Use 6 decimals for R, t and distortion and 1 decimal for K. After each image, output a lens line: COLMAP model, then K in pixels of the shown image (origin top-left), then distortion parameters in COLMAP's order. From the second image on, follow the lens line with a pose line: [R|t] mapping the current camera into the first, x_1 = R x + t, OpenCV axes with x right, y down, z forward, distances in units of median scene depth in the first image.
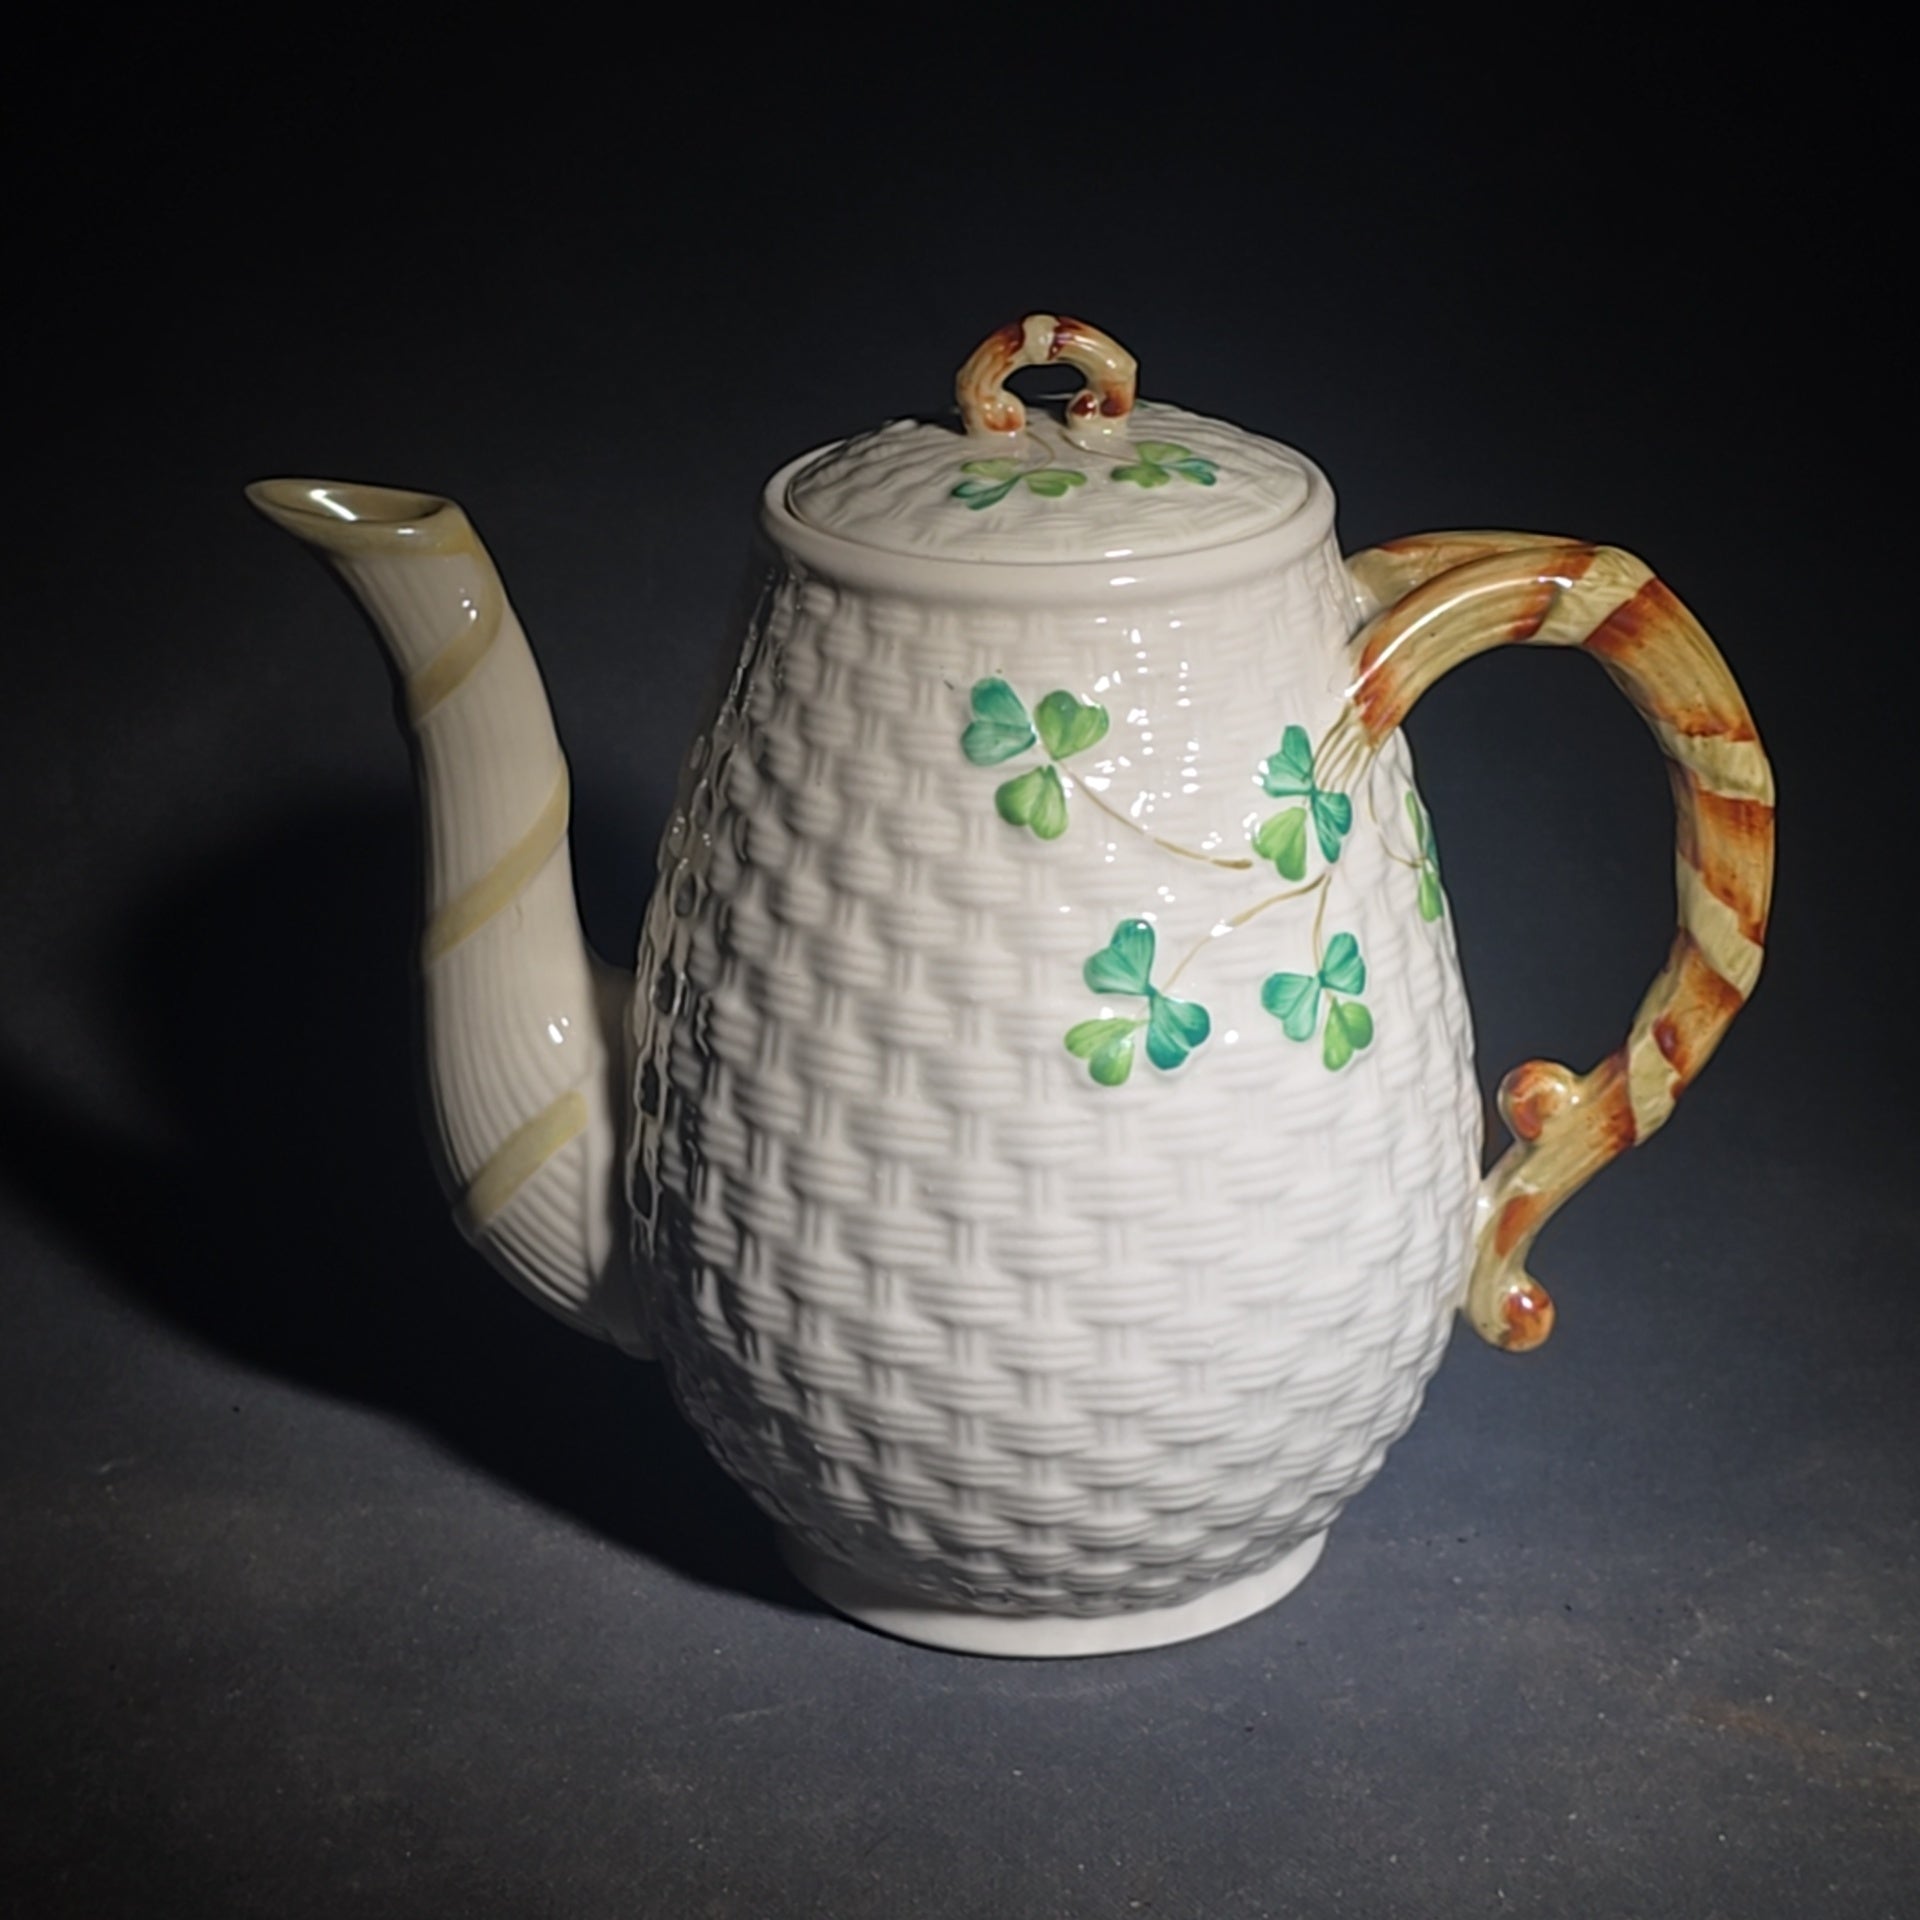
lens RADIAL K [[5024.8, 0, 960.1], [0, 5024.8, 1020.6], [0, 0, 1]] dist [0.016881, 0.245359]
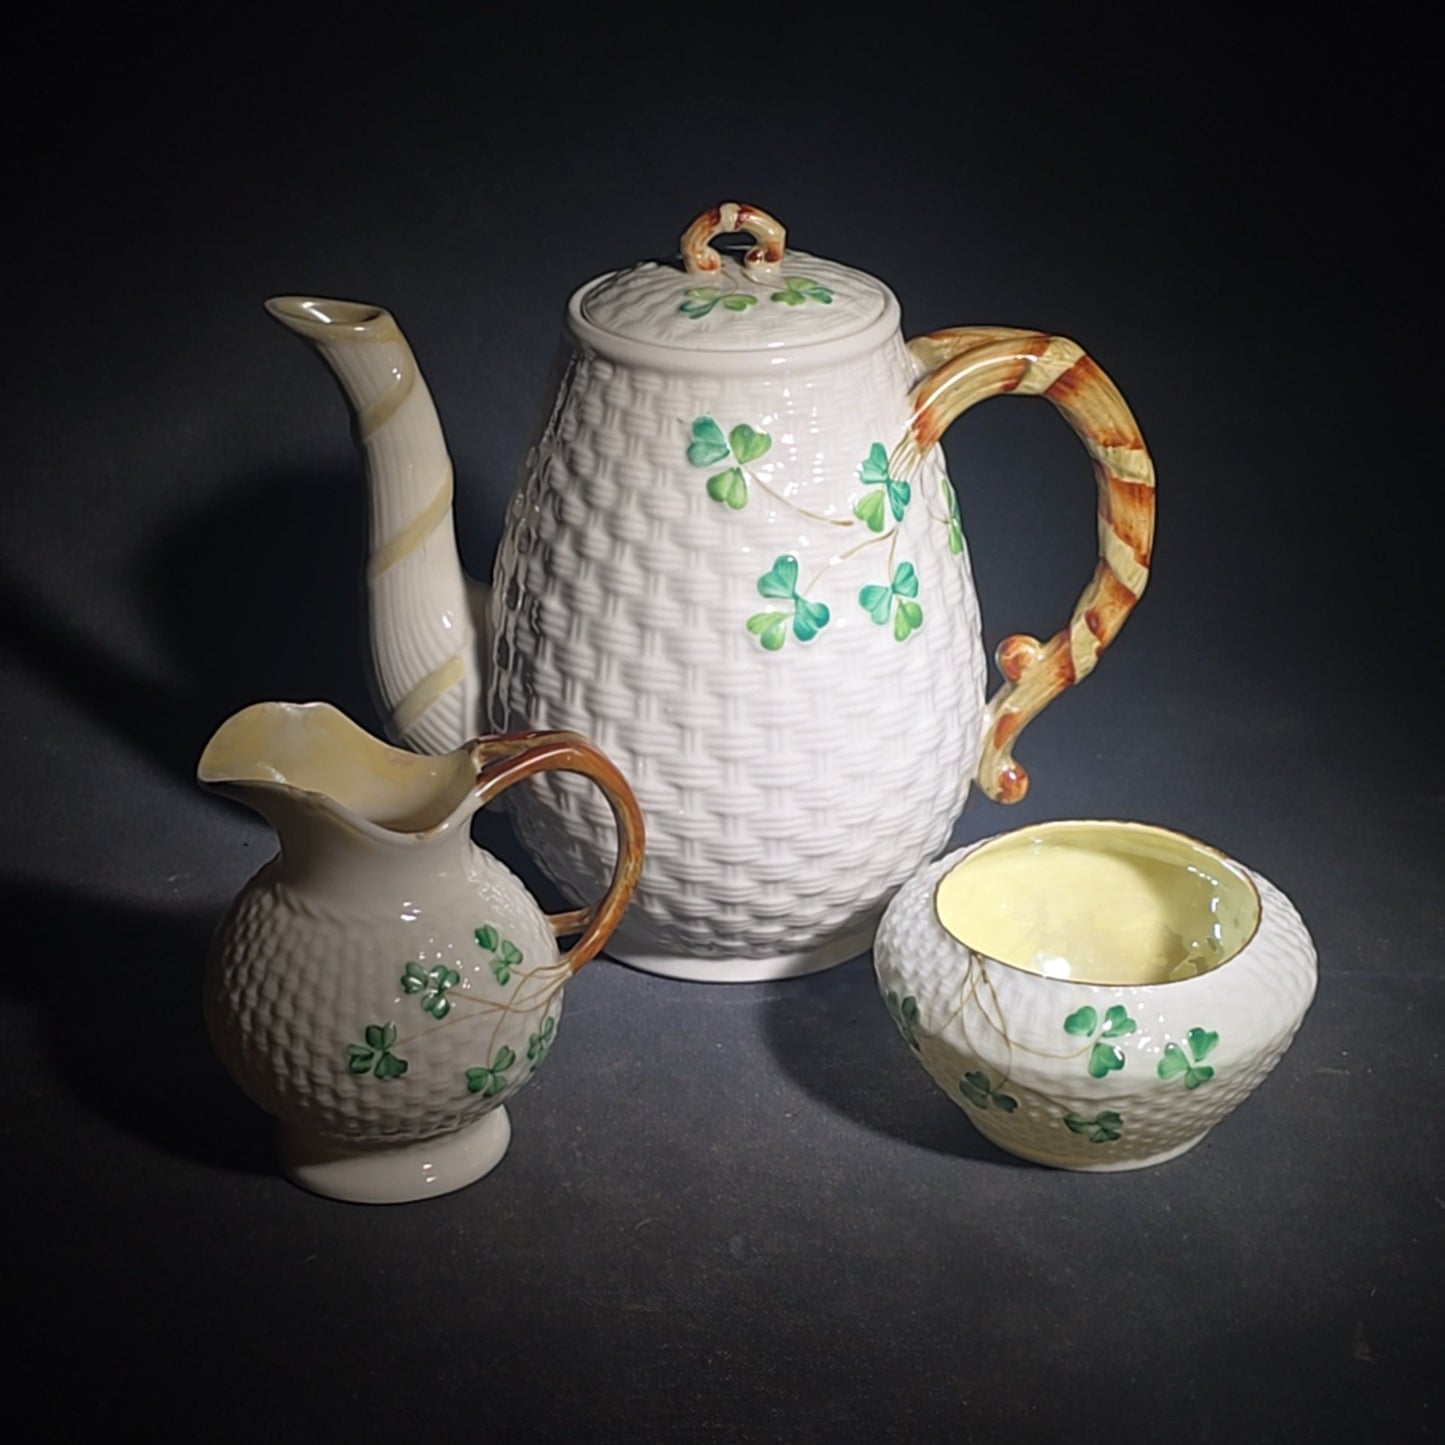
lens RADIAL K [[3781.7, 0, 722.6], [0, 3781.7, 768.1], [0, 0, 1]] dist [0.016881, 0.245359]
pose [[0.999591, -0.004727, 0.028222, -0.023846], [0.003443, 0.998963, 0.045403, -0.005726], [-0.028407, -0.045287, 0.998570, -0.302225]]
